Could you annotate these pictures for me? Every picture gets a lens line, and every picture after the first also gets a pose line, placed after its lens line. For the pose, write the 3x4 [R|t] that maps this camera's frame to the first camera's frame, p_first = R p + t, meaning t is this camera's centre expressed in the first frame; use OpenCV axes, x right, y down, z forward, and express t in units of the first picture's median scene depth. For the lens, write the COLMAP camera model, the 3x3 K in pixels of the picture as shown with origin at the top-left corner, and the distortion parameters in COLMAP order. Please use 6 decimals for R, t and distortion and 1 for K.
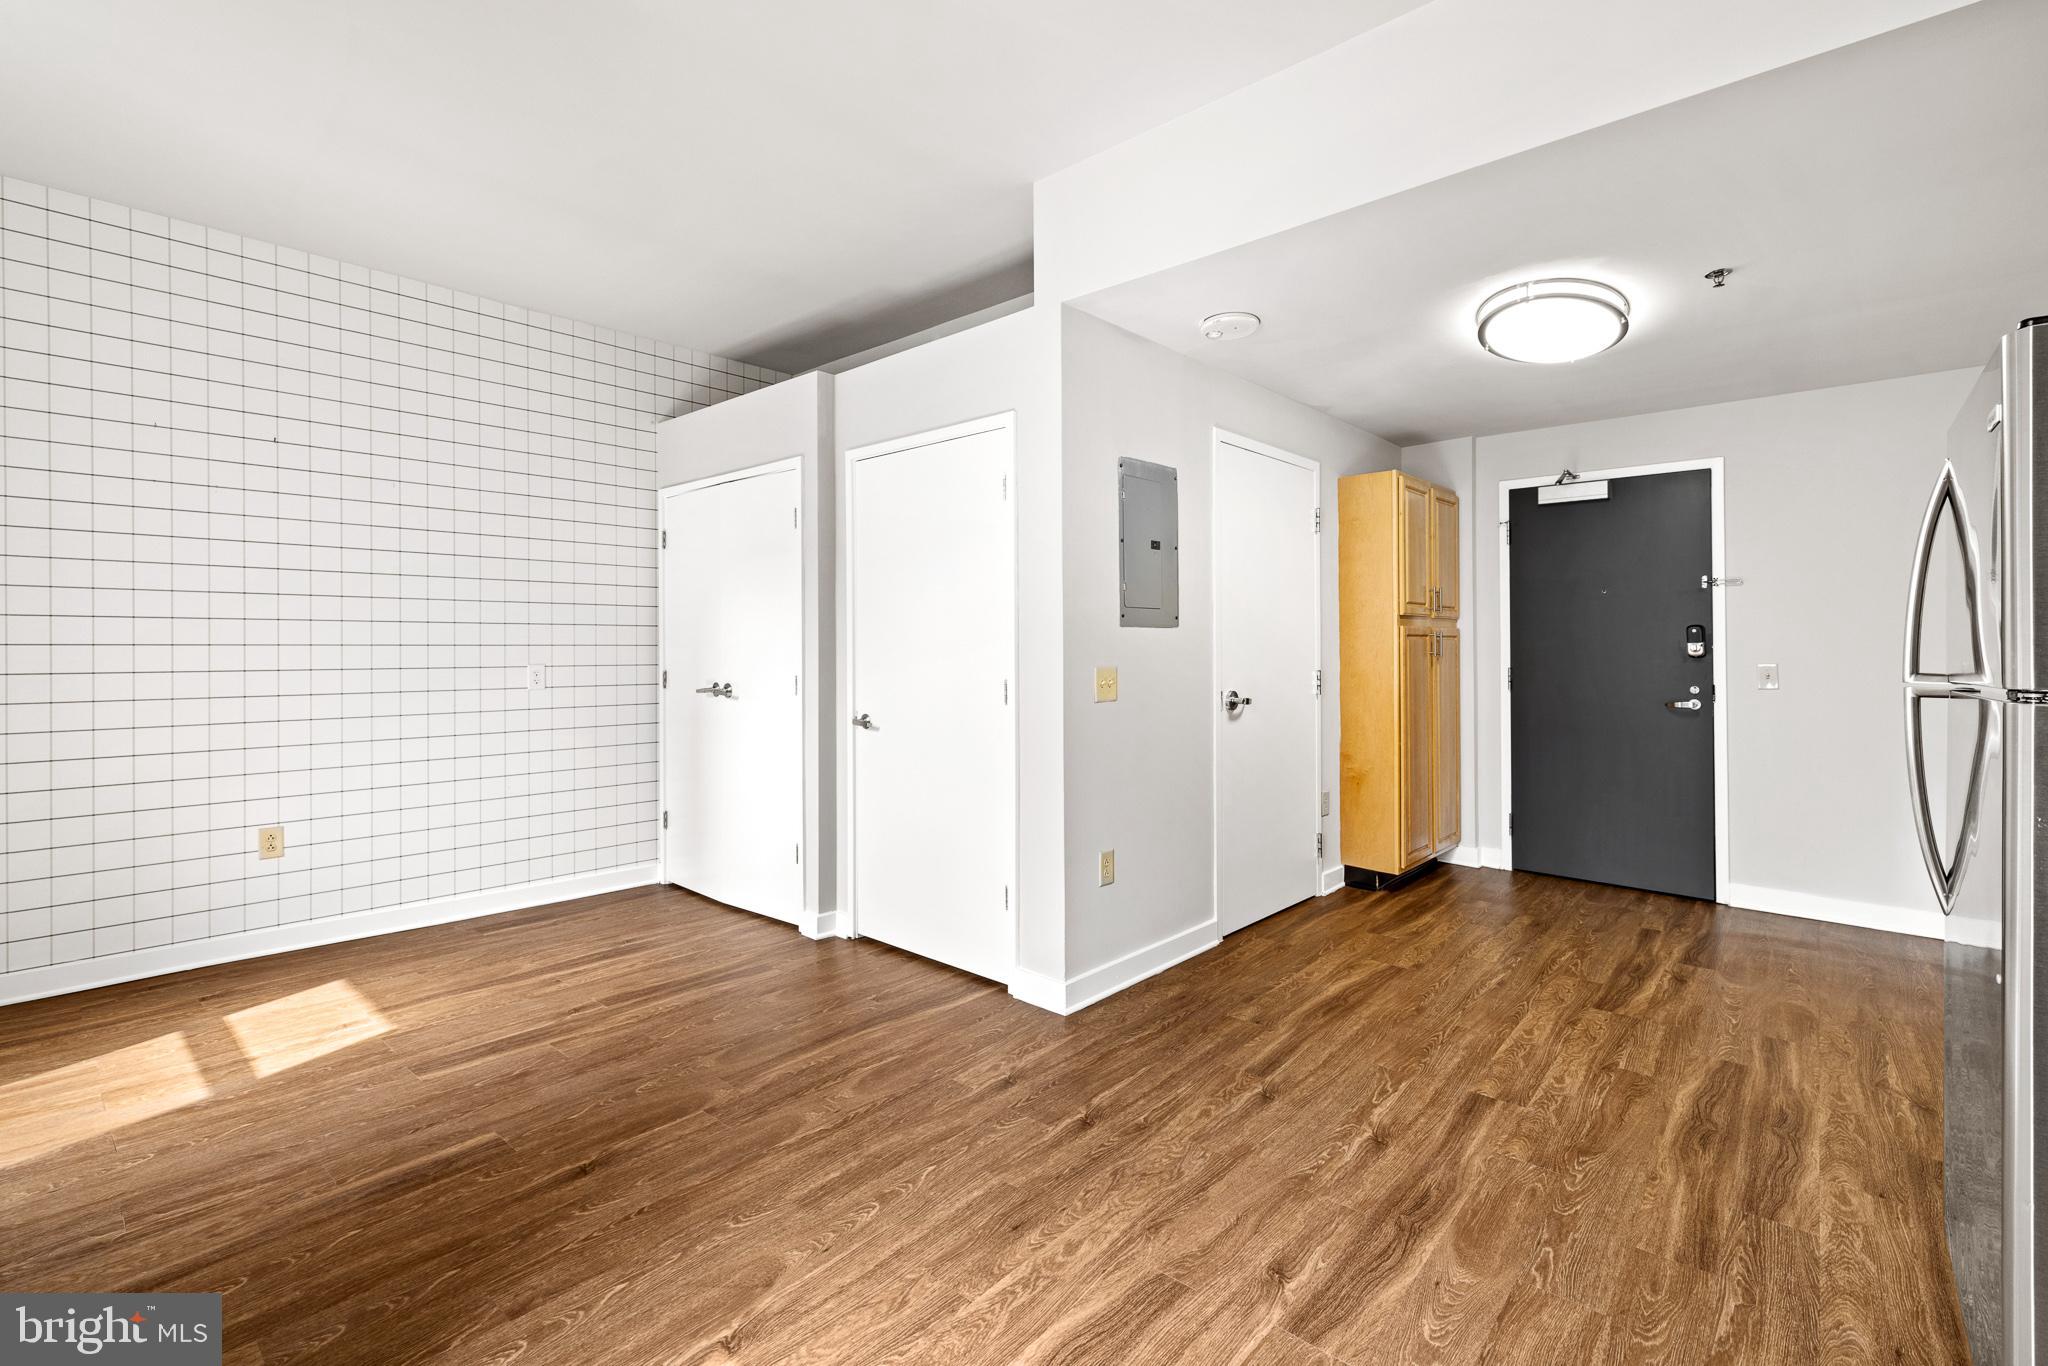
lens RADIAL K [[900.5, 0, 1037.4], [0, 900.5, 627.8], [0, 0, 1]] dist [0.002046, 0.000852]
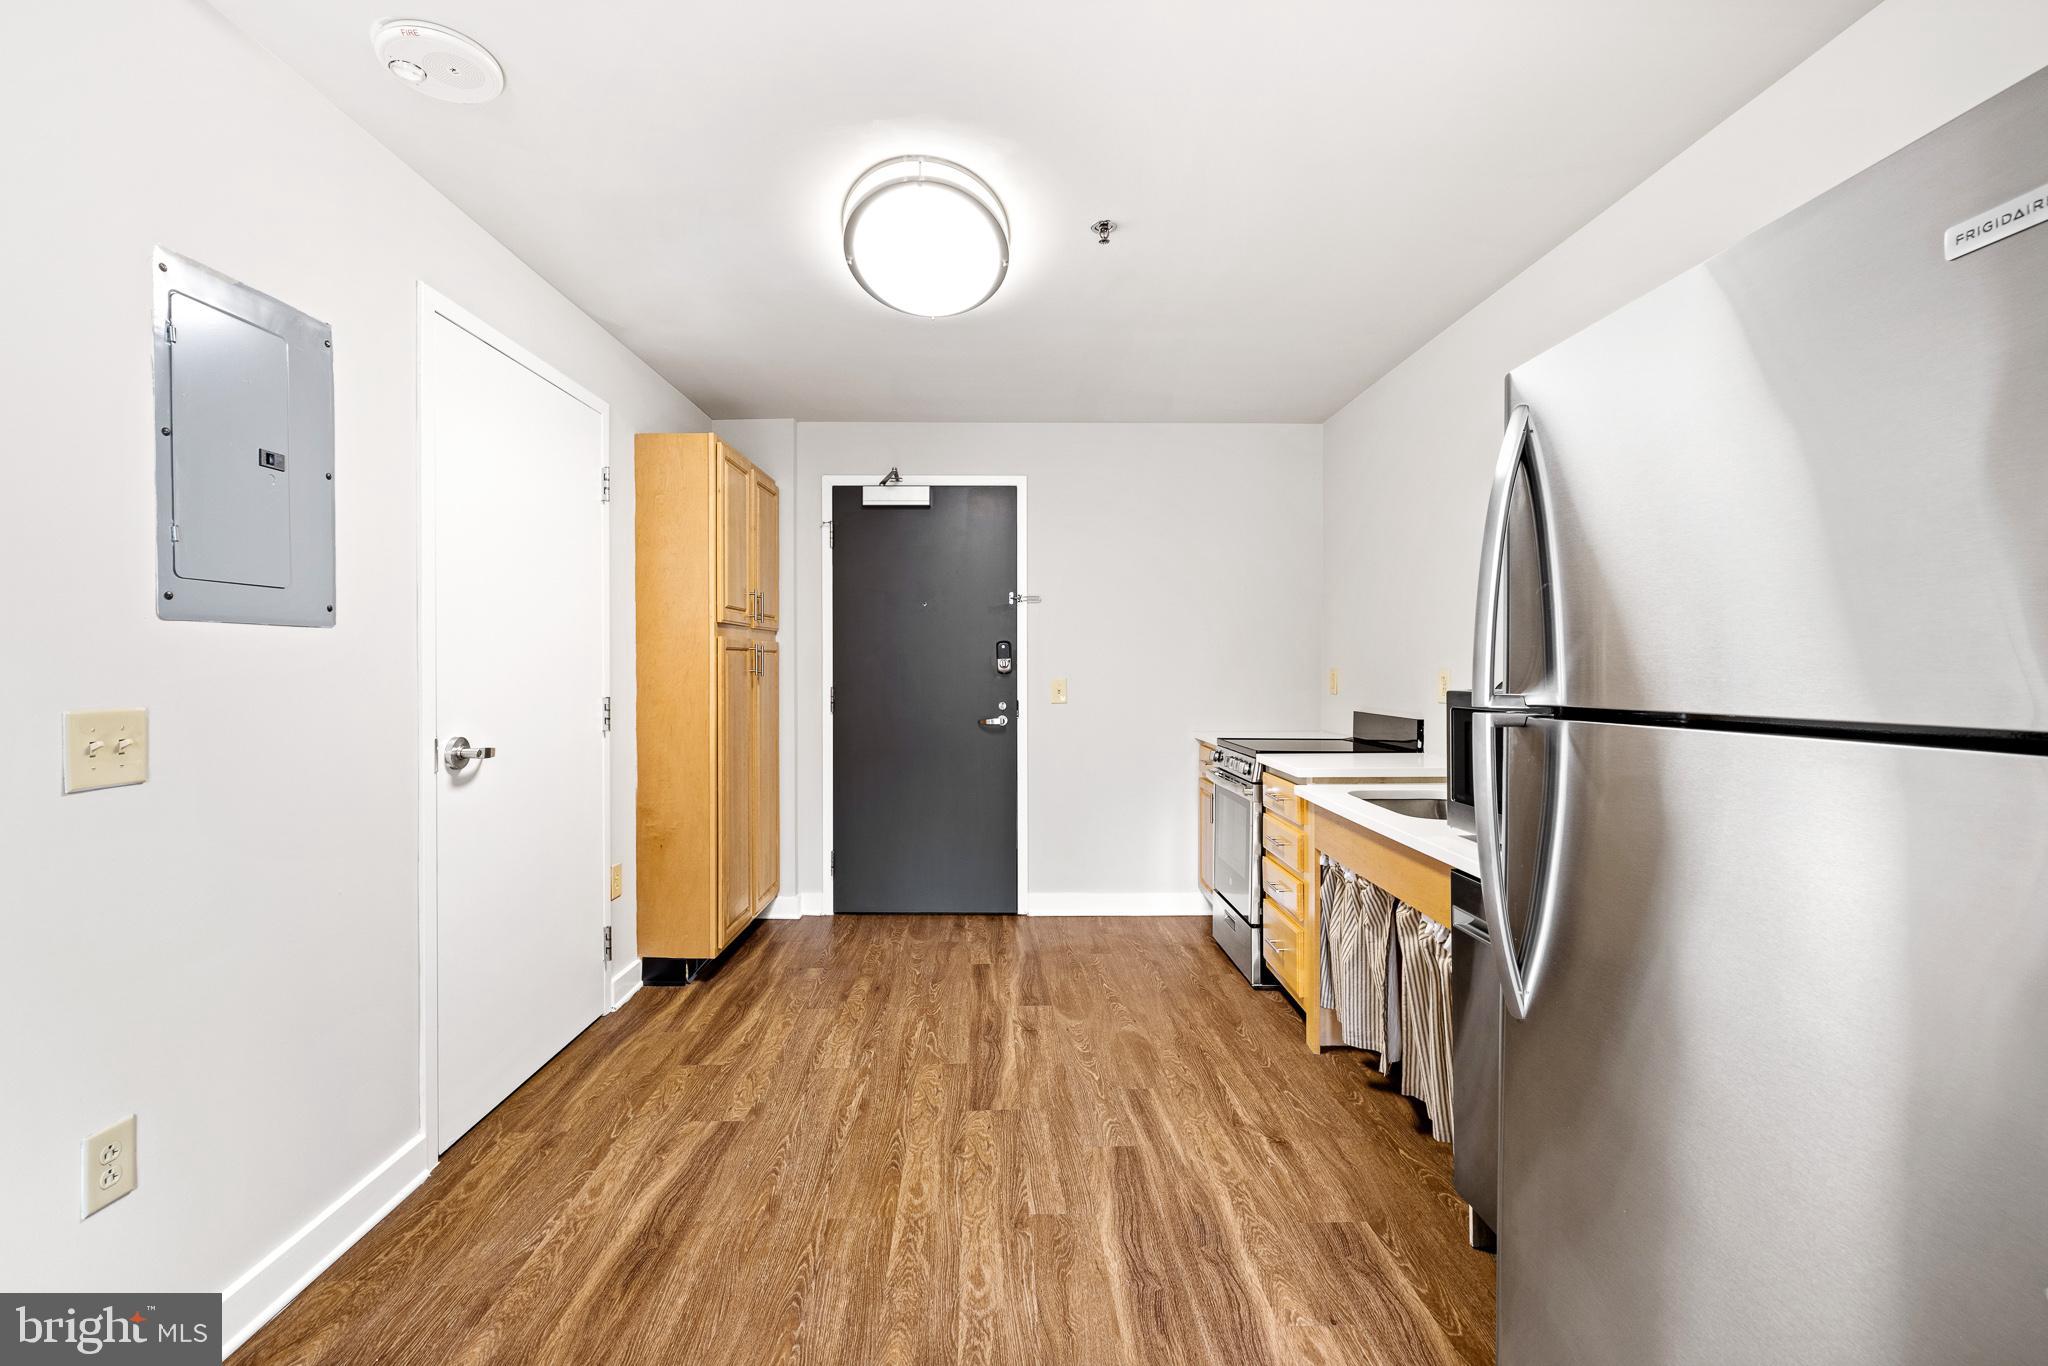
lens RADIAL K [[876.3, 0, 1005.3], [0, 876.3, 665.6], [0, 0, 1]] dist [0.001475, 0.000200]
pose [[0.740348, -0.003128, 0.672216, 0.105426], [-0.008948, 0.999855, 0.014507, 0.013297], [-0.672164, -0.016755, 0.740213, 0.367908]]
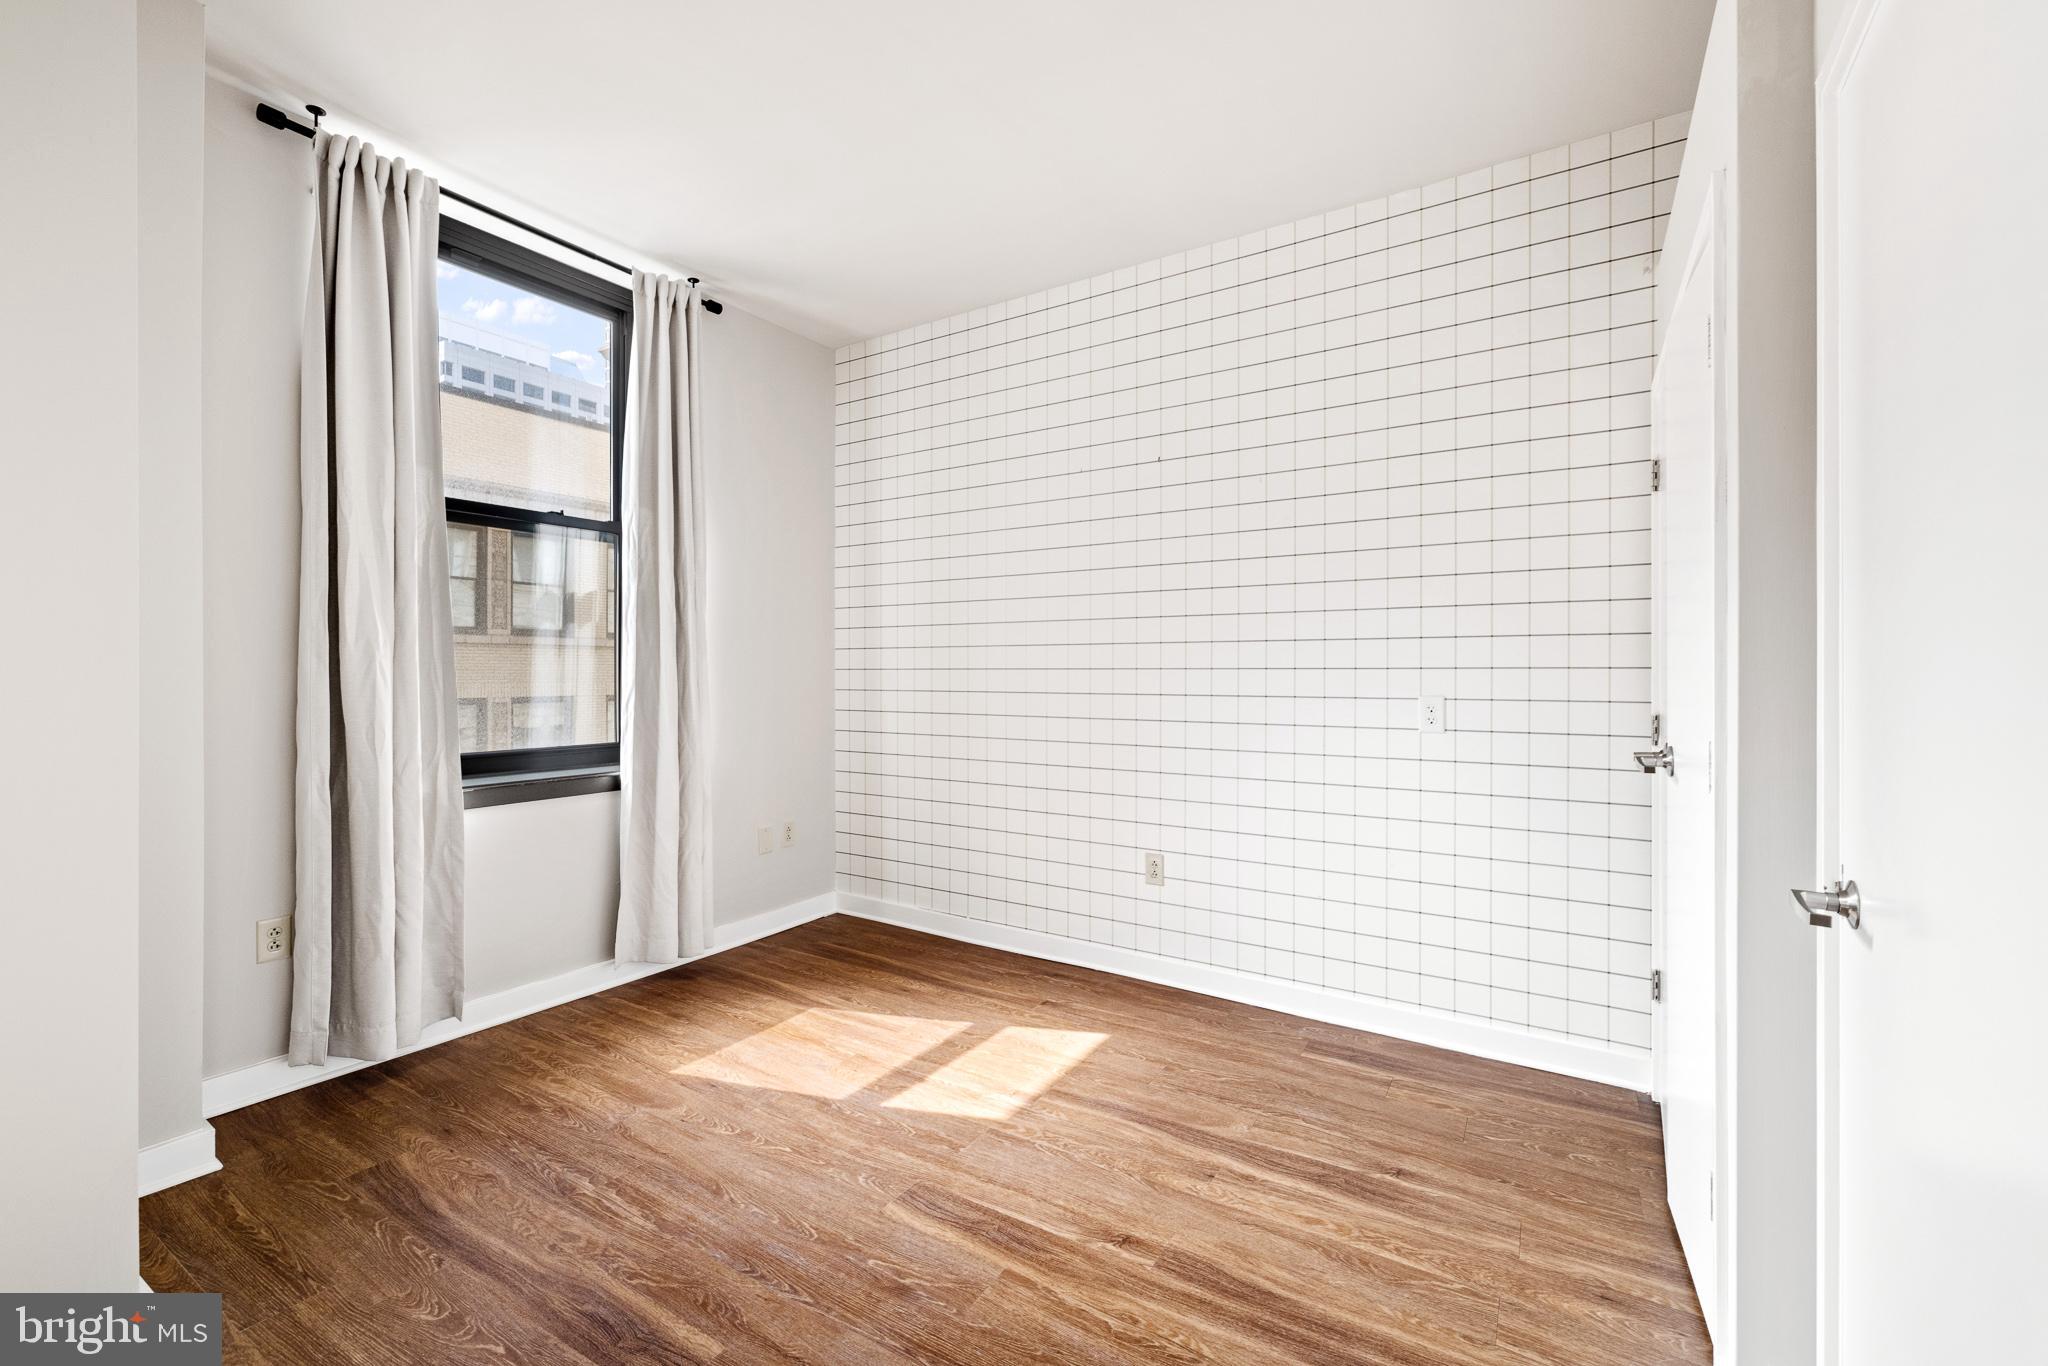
lens RADIAL K [[876.7, 0, 1032.0], [0, 876.7, 676.8], [0, 0, 1]] dist [-0.000034, 0.000279]
pose [[0.160800, 0.004540, -0.986977, 0.070309], [0.013466, 0.999886, 0.006793, 0.021254], [0.986895, -0.014383, 0.160720, 0.729930]]
